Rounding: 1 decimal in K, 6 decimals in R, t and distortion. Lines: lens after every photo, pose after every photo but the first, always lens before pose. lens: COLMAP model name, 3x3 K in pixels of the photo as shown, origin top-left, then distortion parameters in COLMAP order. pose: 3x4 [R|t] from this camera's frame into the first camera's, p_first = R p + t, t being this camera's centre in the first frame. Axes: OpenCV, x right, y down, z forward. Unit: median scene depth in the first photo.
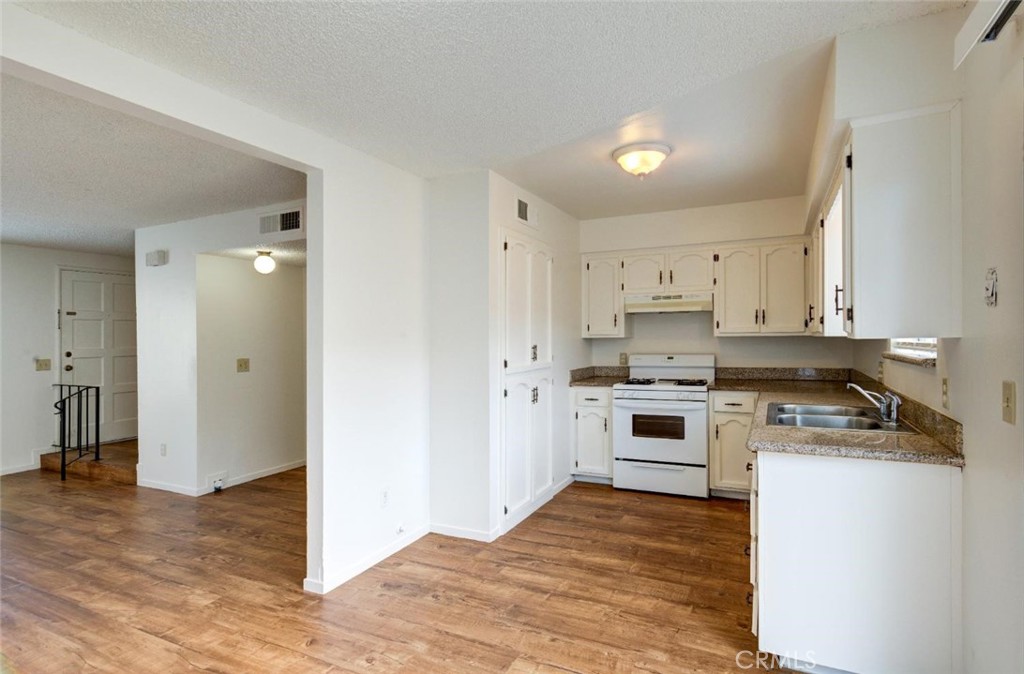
lens RADIAL K [[501.9, 0, 546.2], [0, 501.9, 330.7], [0, 0, 1]] dist [0.000673, -0.003238]
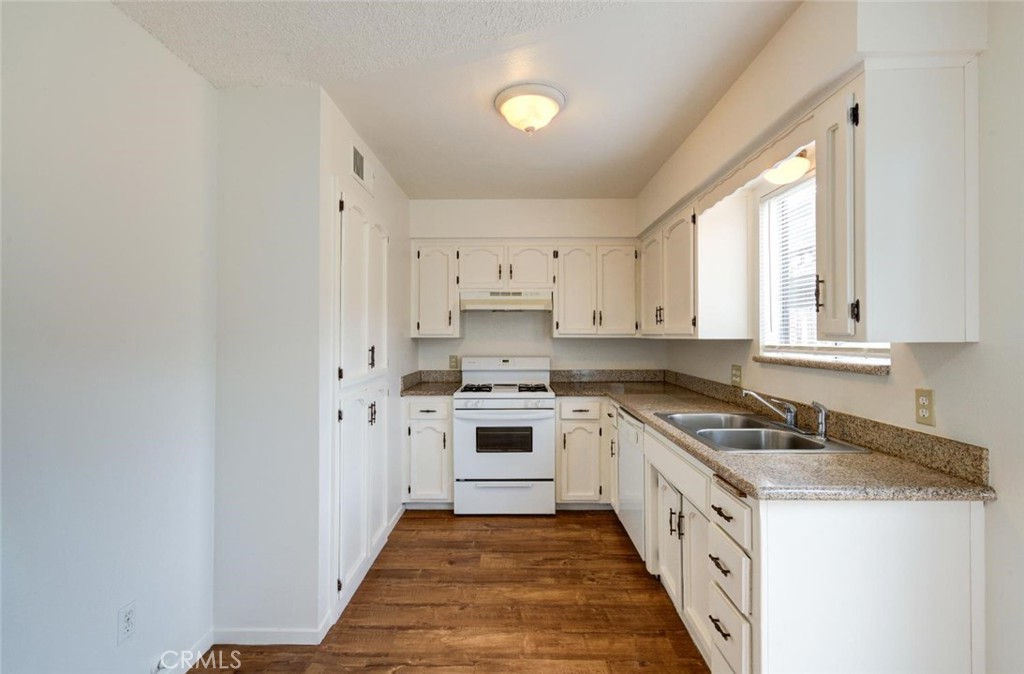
lens RADIAL K [[457.2, 0, 506.3], [0, 457.2, 334.6], [0, 0, 1]] dist [0.010132, 0.001552]
pose [[0.924877, 0.007654, 0.380189, -0.106749], [-0.011176, 0.999913, 0.007058, 0.000636], [-0.380102, -0.010777, 0.924882, 0.319502]]
